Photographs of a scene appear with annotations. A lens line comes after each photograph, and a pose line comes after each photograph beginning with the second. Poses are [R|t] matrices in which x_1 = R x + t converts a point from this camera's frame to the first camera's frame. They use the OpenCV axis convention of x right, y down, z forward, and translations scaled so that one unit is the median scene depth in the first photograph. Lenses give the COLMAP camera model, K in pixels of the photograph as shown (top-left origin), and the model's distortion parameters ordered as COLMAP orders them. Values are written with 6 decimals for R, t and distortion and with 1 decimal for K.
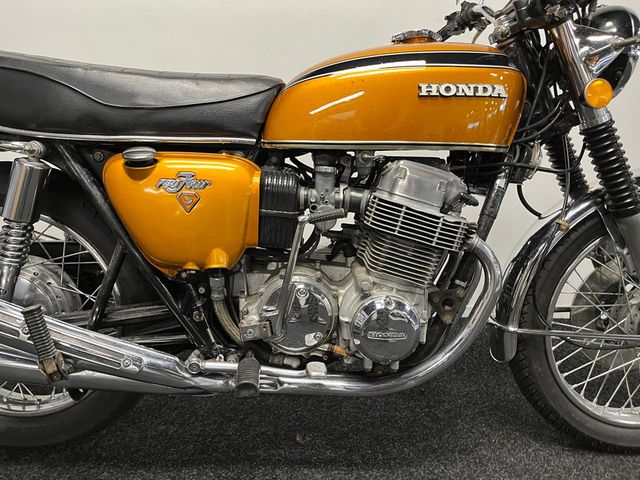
lens RADIAL K [[491.2, 0, 321.0], [0, 491.2, 236.5], [0, 0, 1]] dist [0.069743, -0.095059]
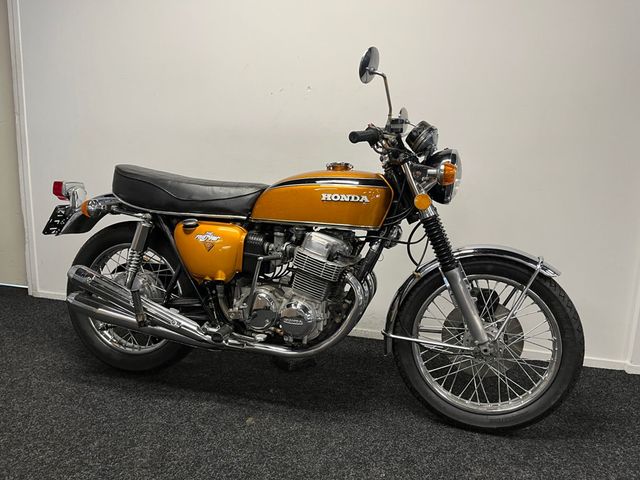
lens RADIAL K [[491.2, 0, 319.8], [0, 491.2, 244.2], [0, 0, 1]] dist [0.069743, -0.095059]
pose [[0.960846, 0.063503, -0.269707, 0.675107], [-0.088042, 0.992909, -0.079874, 0.041210], [0.262722, 0.100492, 0.959624, -0.783155]]
